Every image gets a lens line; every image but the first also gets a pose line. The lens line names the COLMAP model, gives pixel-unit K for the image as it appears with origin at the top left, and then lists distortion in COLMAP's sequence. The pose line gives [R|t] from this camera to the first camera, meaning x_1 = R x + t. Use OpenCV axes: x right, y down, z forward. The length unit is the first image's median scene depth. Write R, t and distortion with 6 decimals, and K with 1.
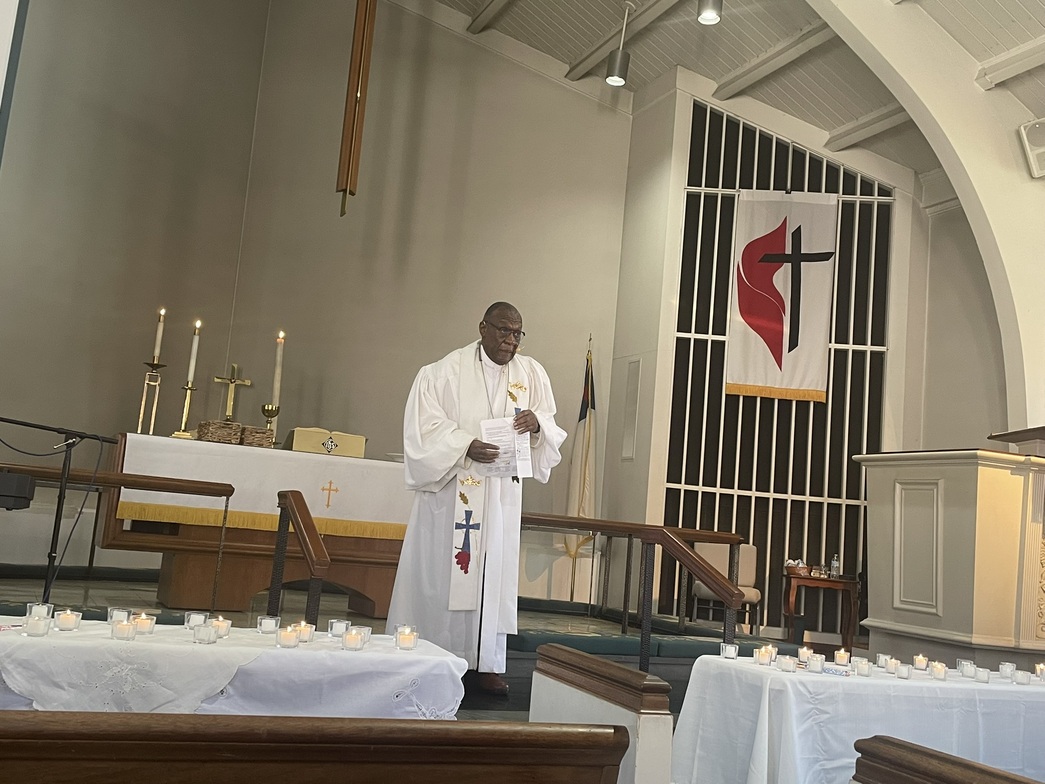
lens RADIAL K [[1127.1, 0, 521.5], [0, 1127.1, 371.7], [0, 0, 1]] dist [0.057376, 0.000000]
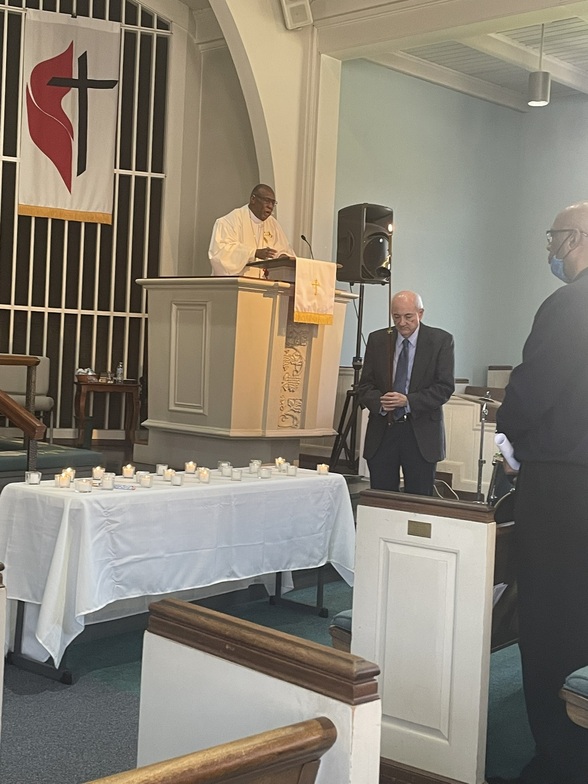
lens RADIAL K [[1071.9, 0, 294.5], [0, 1071.9, 385.7], [0, 0, 1]] dist [0.060019, 0.000000]
pose [[0.908143, -0.053433, 0.415235, -0.009285], [-0.030199, 0.980878, 0.192268, -0.024850], [-0.417569, -0.187147, 0.889164, -0.022918]]
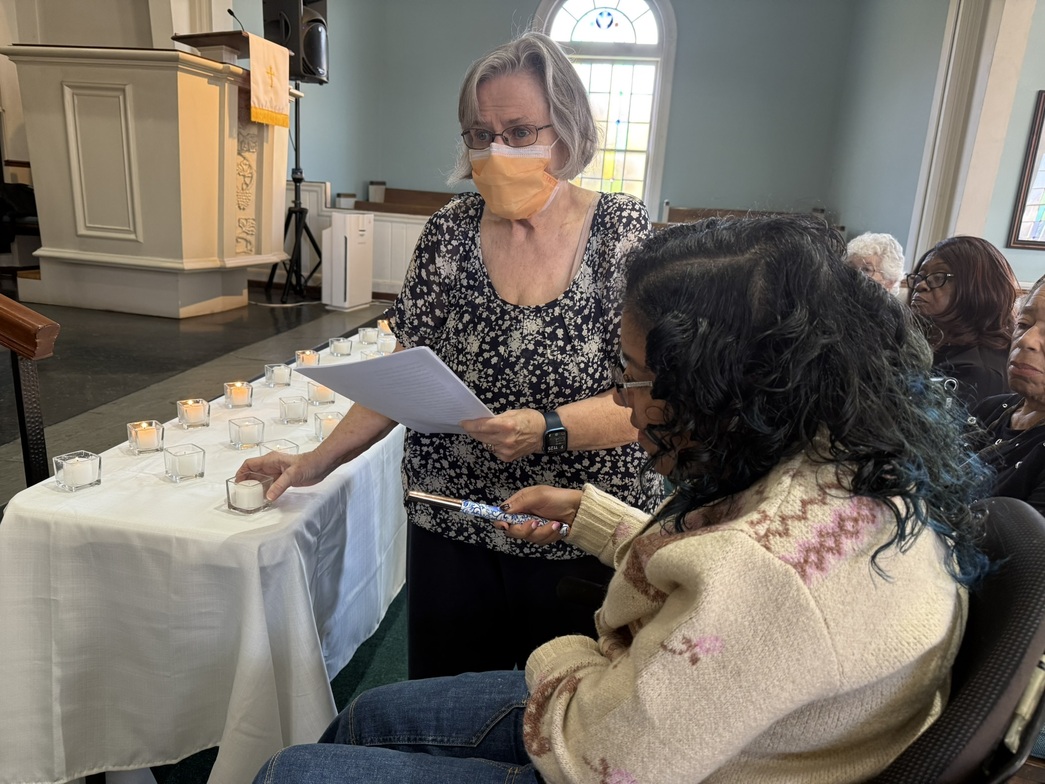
lens RADIAL K [[759.0, 0, 531.4], [0, 759.0, 393.8], [0, 0, 1]] dist [-0.009739, -0.003501]
pose [[0.561684, -0.251916, 0.788067, 0.022219], [-0.137940, 0.910671, 0.389423, 0.031166], [-0.815772, -0.327439, 0.476761, 0.289837]]
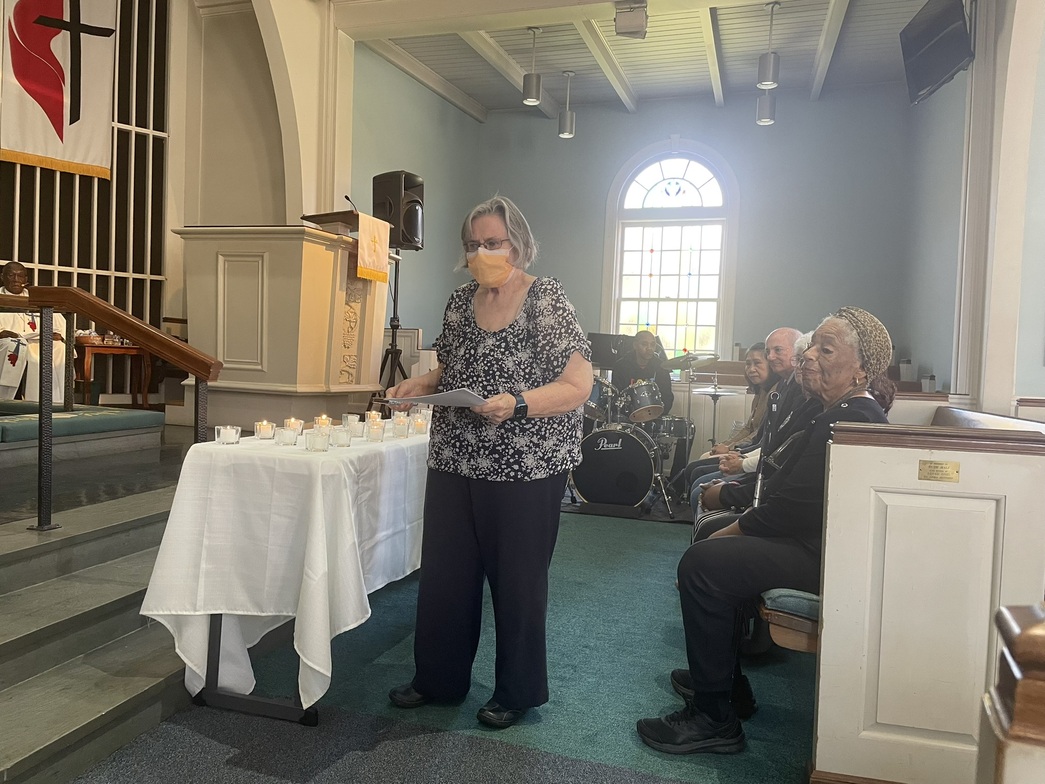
lens RADIAL K [[789.5, 0, 524.7], [0, 789.5, 390.0], [0, 0, 1]] dist [0.068892, -0.094738]
pose [[0.670404, -0.085621, 0.737039, -0.034779], [-0.091993, 0.976065, 0.197065, 0.035914], [-0.736271, -0.199916, 0.646482, 0.203033]]
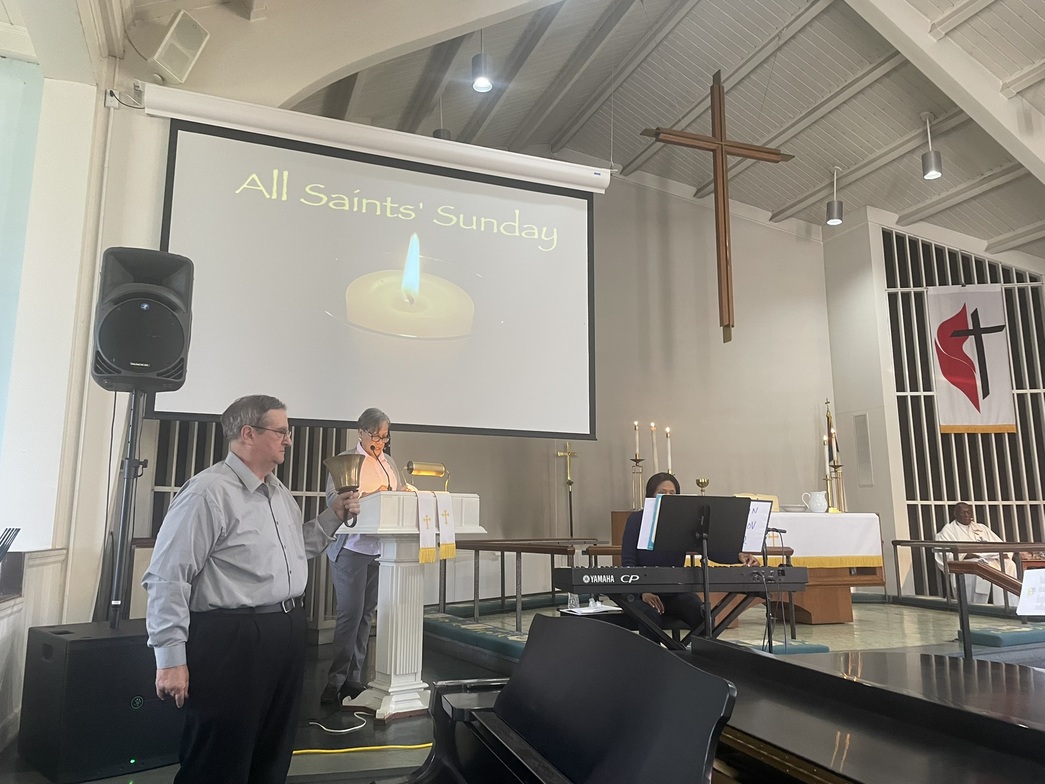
lens RADIAL K [[789.5, 0, 510.7], [0, 789.5, 387.1], [0, 0, 1]] dist [0.068892, -0.094738]
pose [[0.993557, -0.098803, -0.055527, -0.291181], [0.097115, 0.994748, -0.032321, -0.057313], [0.058429, 0.026720, 0.997934, -0.023148]]
